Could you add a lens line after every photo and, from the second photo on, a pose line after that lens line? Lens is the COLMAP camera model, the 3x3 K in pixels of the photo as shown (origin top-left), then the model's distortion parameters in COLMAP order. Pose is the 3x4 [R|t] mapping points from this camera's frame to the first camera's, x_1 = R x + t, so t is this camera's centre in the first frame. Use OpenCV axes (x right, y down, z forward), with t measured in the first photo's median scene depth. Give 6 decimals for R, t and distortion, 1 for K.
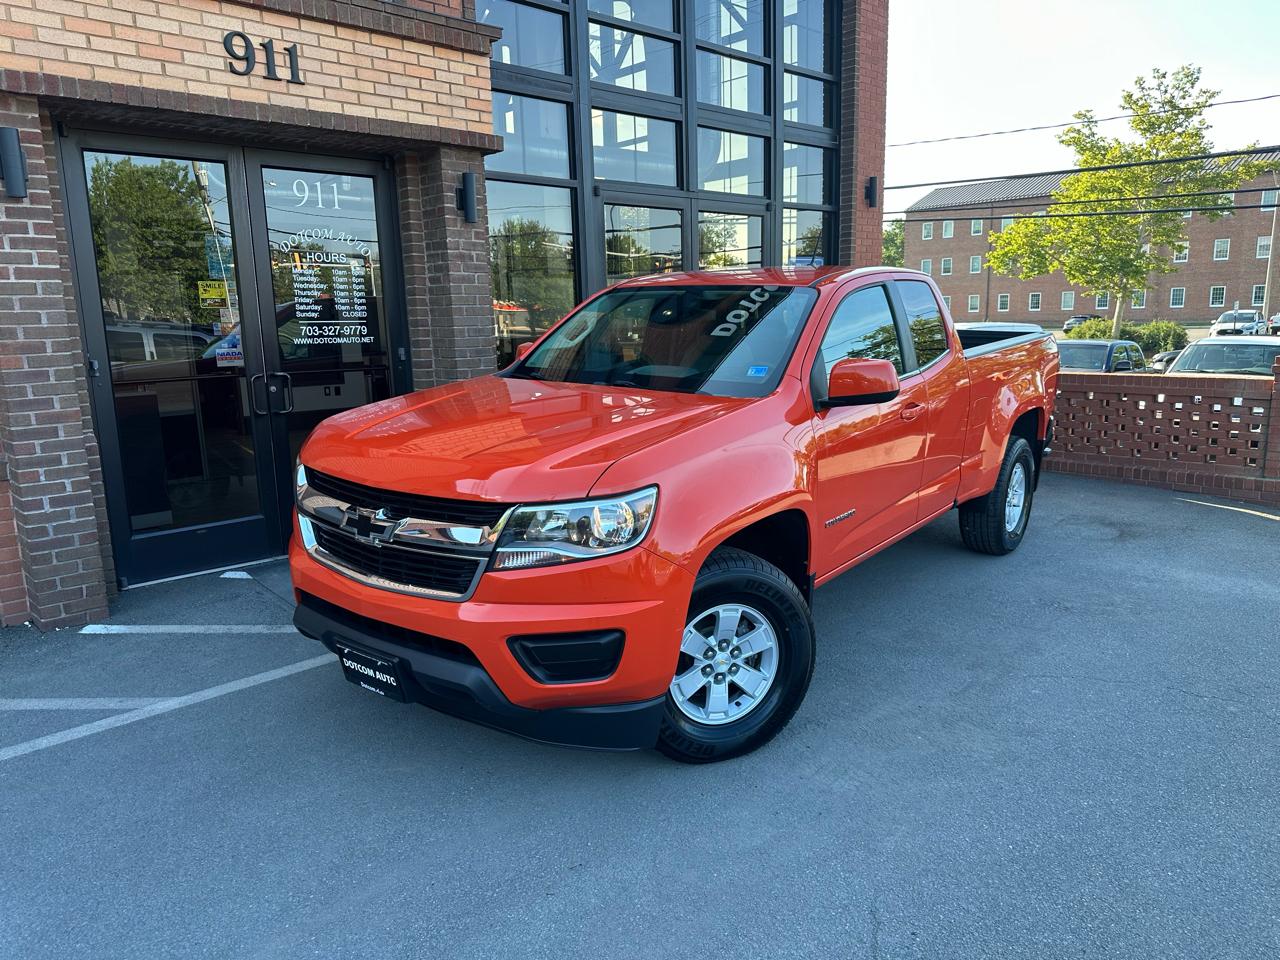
lens RADIAL K [[926.6, 0, 641.0], [0, 926.6, 483.2], [0, 0, 1]] dist [0.026935, -0.033846]
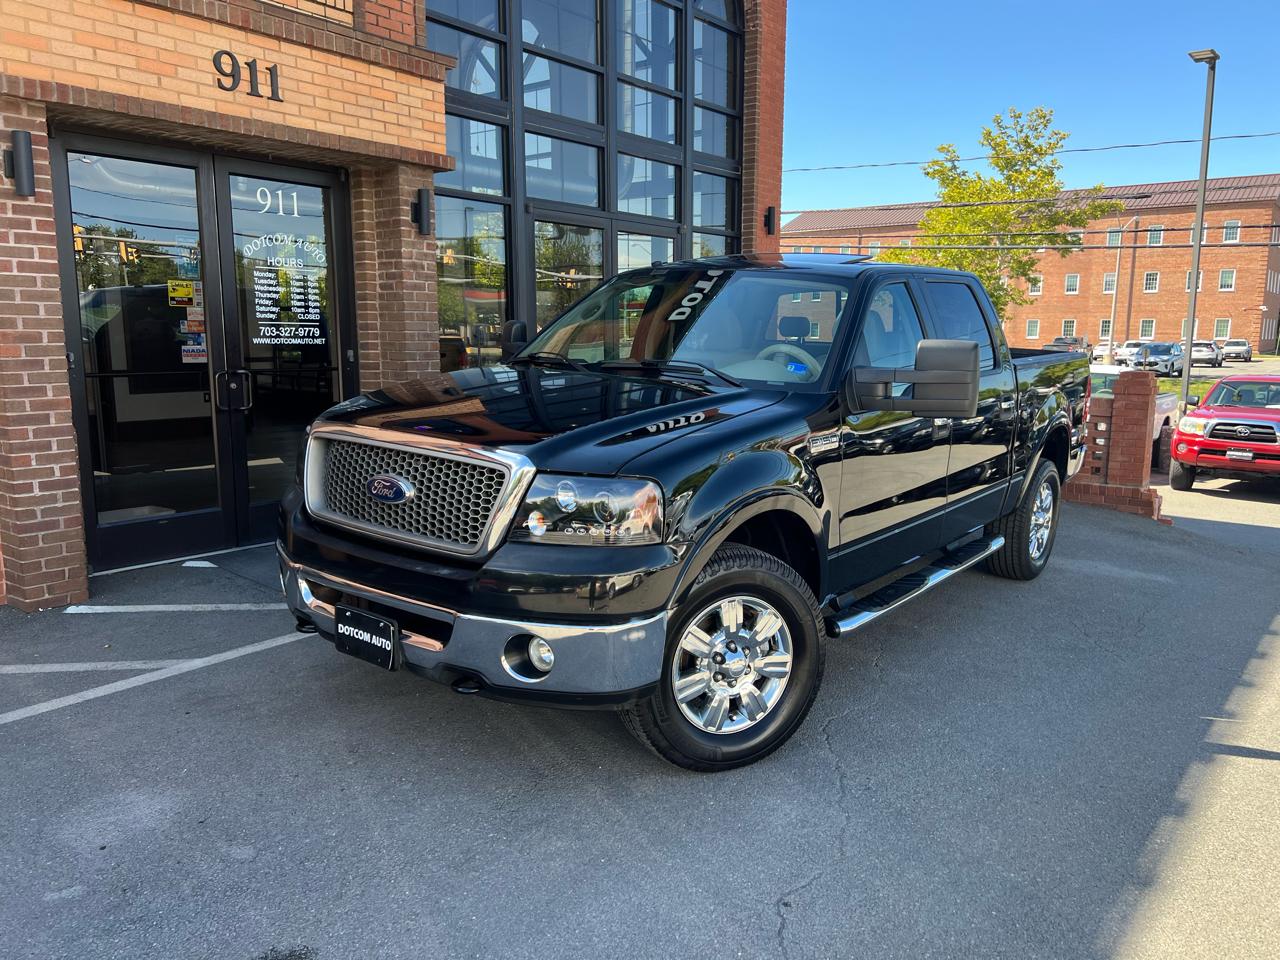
lens RADIAL K [[988.5, 0, 660.0], [0, 988.5, 481.3], [0, 0, 1]] dist [0.051559, -0.060792]
pose [[0.986618, 0.006163, 0.162935, -0.103076], [-0.001298, 0.999551, -0.029949, 0.037156], [-0.163047, 0.029336, 0.986182, -0.167412]]
